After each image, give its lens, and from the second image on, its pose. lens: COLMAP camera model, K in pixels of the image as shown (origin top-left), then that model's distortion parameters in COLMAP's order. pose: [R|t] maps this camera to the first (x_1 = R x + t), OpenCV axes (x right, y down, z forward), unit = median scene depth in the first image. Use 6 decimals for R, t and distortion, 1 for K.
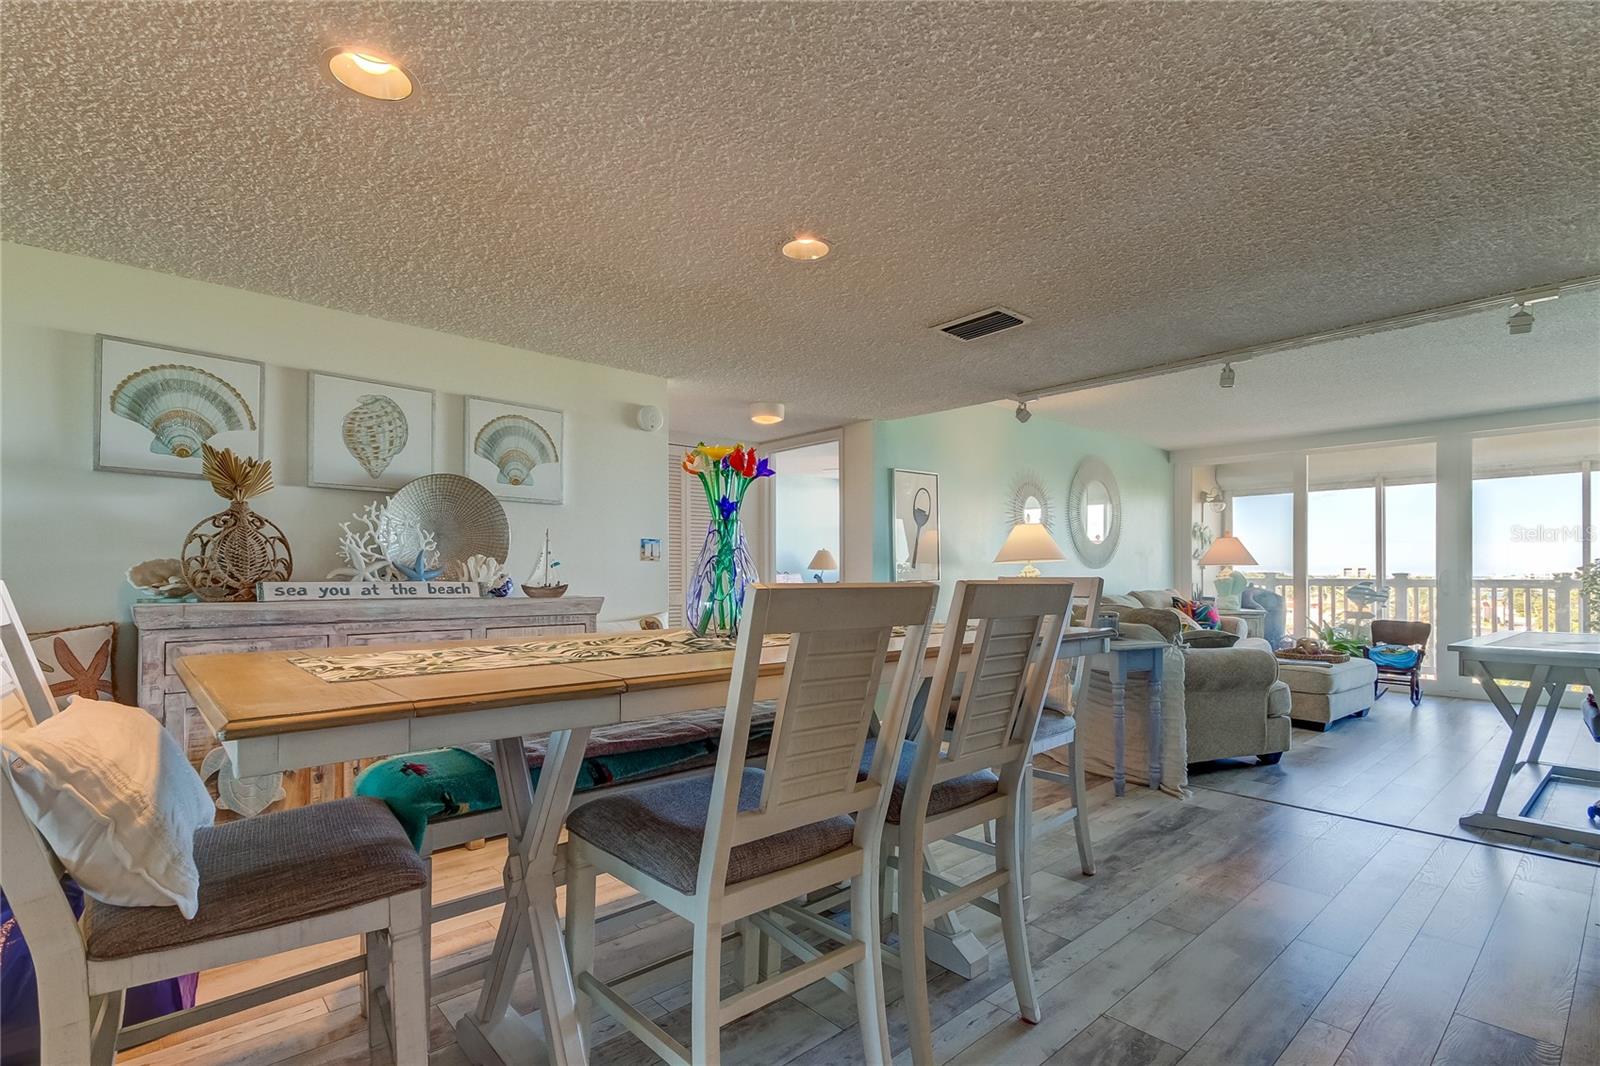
lens RADIAL K [[762.6, 0, 798.3], [0, 762.6, 565.5], [0, 0, 1]] dist [0.015483, 0.000893]
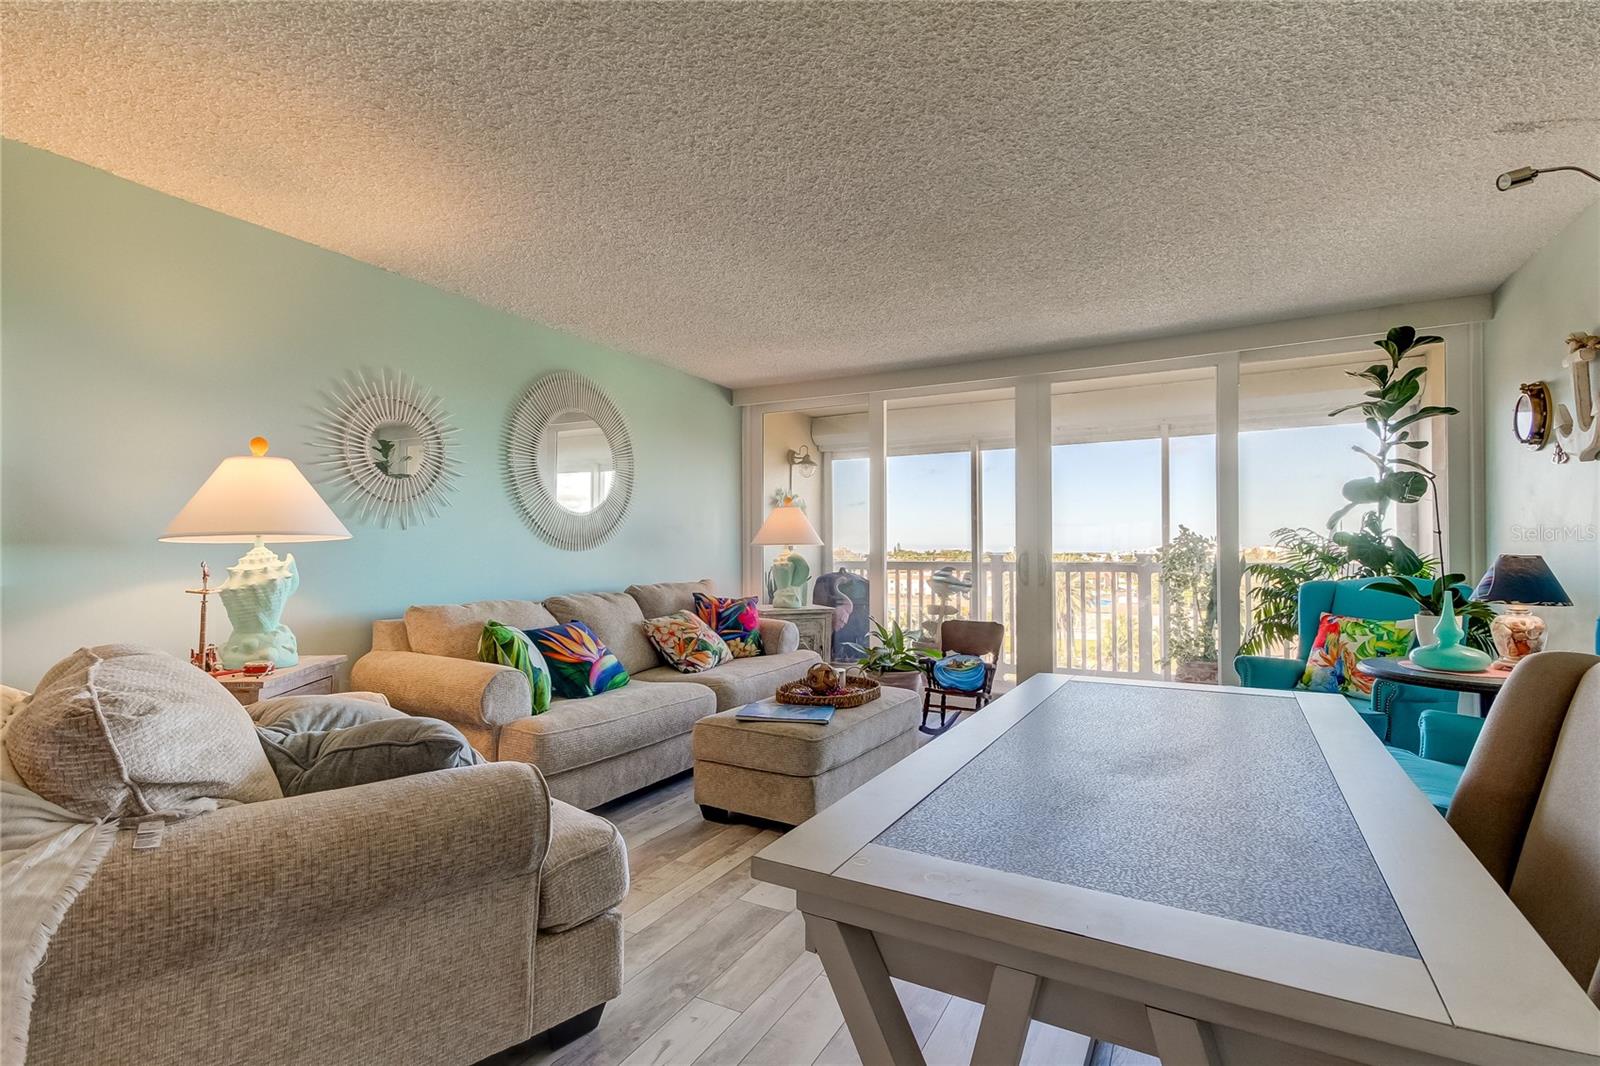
lens RADIAL K [[738.0, 0, 791.0], [0, 738.0, 541.1], [0, 0, 1]] dist [0.012700, 0.000248]
pose [[0.948585, 0.000337, 0.316521, 0.351559], [0.000478, 0.999997, -0.002498, -0.003222], [-0.316521, 0.002521, 0.948582, 0.342875]]
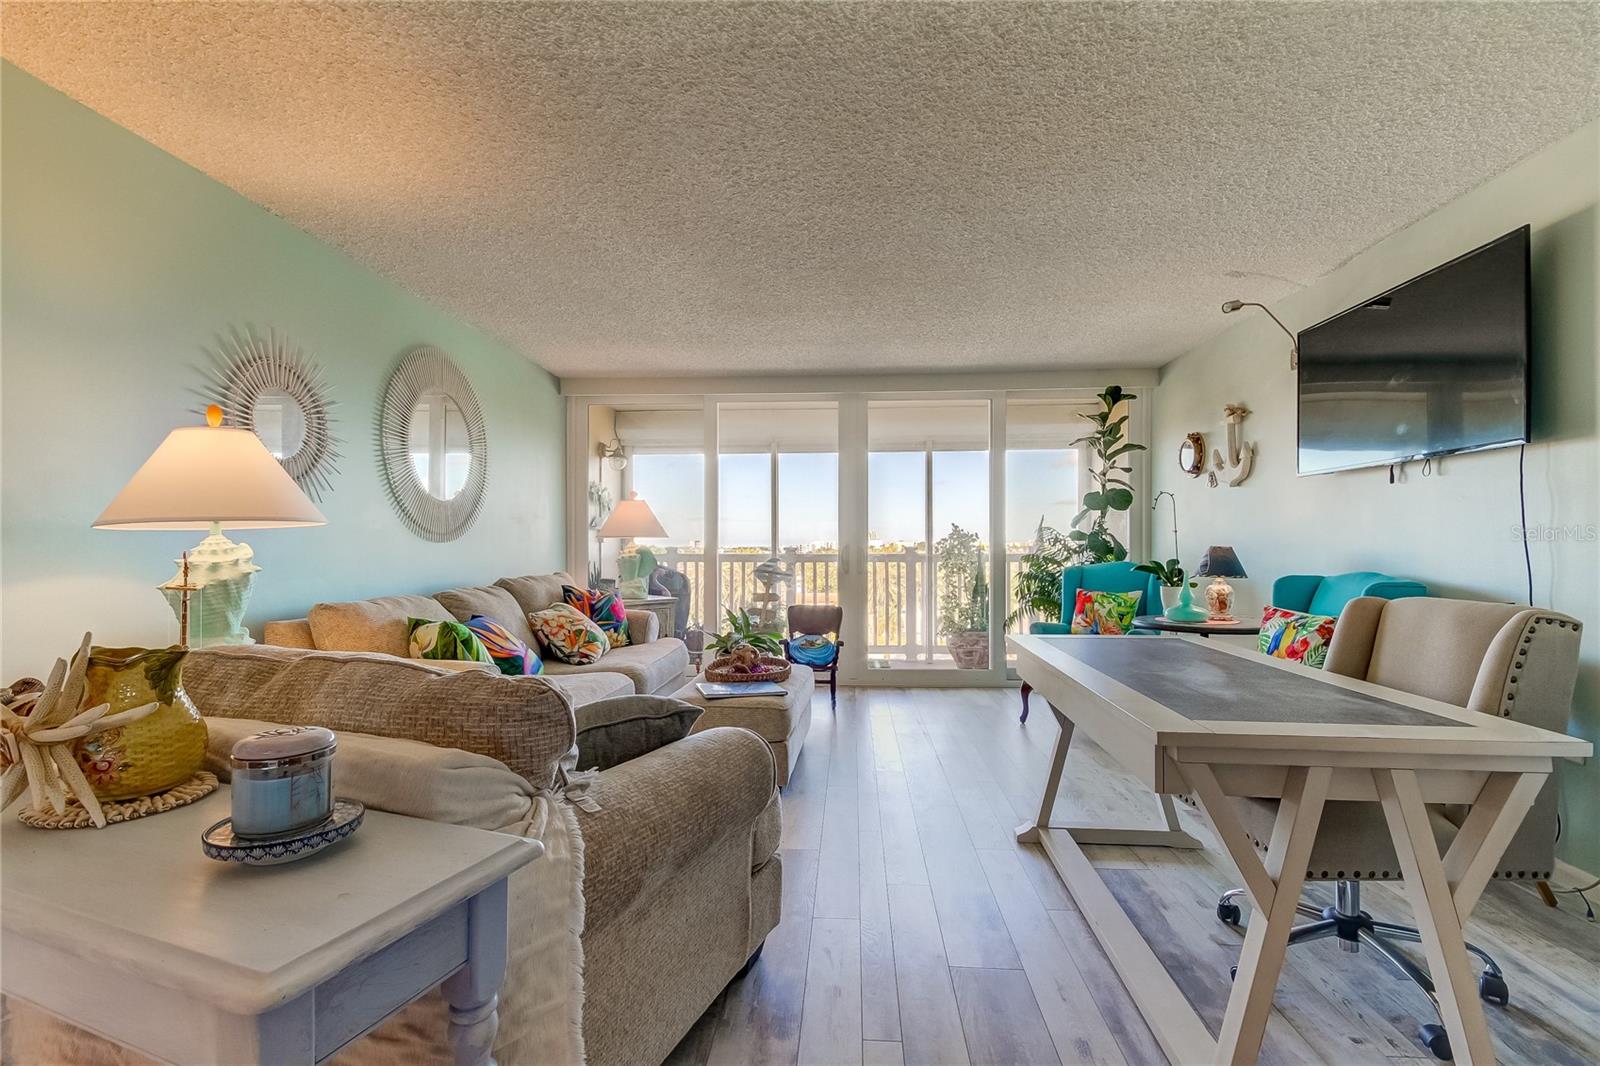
lens RADIAL K [[738.0, 0, 791.0], [0, 738.0, 541.1], [0, 0, 1]] dist [0.012700, 0.000248]
pose [[0.732766, 0.001512, 0.680479, 0.190666], [-0.006104, 0.999972, 0.004351, -0.001668], [-0.680454, -0.007342, 0.732754, 0.381906]]
